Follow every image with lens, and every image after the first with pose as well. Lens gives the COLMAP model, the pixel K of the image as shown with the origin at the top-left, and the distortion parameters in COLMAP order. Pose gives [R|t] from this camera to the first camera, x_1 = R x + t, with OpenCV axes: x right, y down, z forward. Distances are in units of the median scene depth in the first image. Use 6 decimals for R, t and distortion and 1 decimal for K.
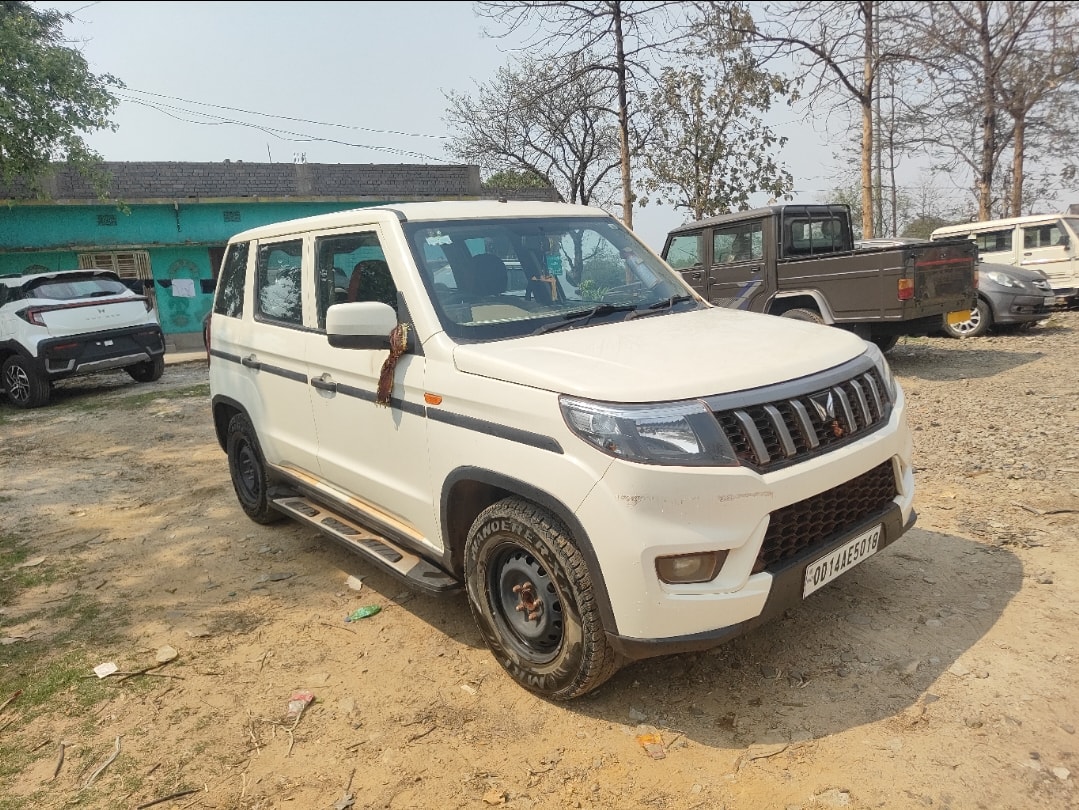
lens RADIAL K [[765.5, 0, 539.0], [0, 765.5, 406.1], [0, 0, 1]] dist [0.004224, -0.001462]
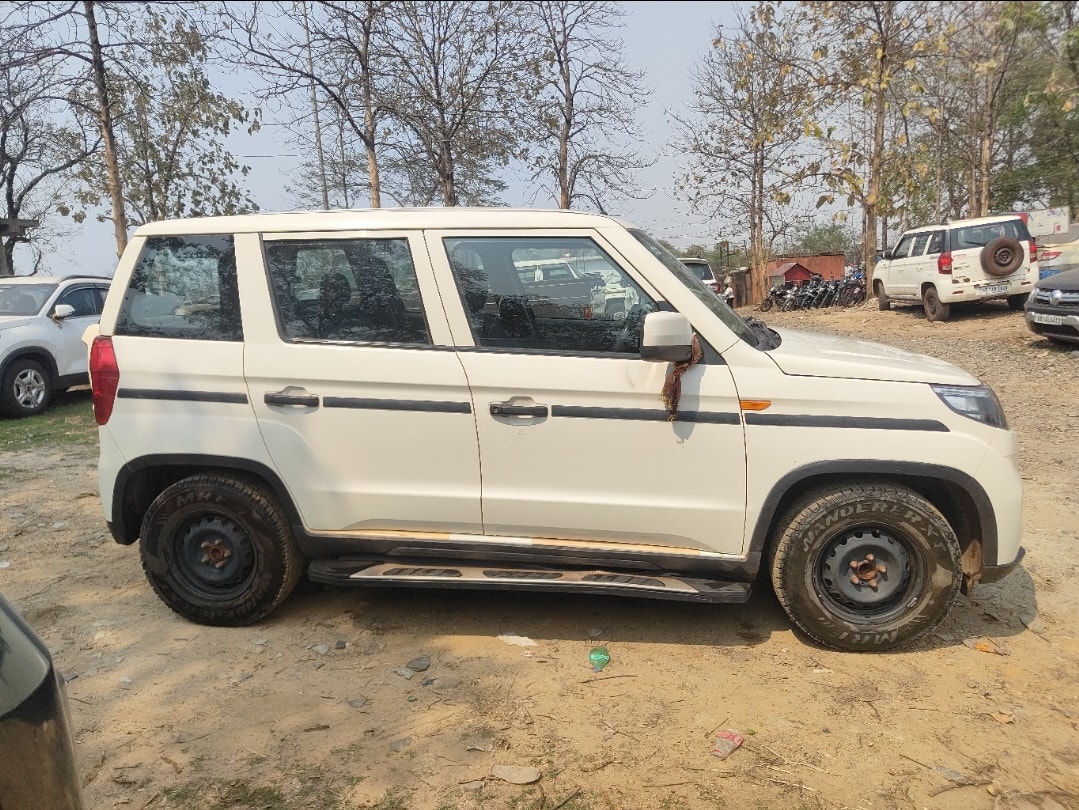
lens RADIAL K [[765.5, 0, 536.7], [0, 765.5, 409.0], [0, 0, 1]] dist [0.004224, -0.001462]
pose [[0.724217, -0.077538, 0.685199, -1.065887], [0.103069, 0.994668, 0.003619, -0.038044], [-0.681826, 0.068002, 0.728347, 0.460610]]
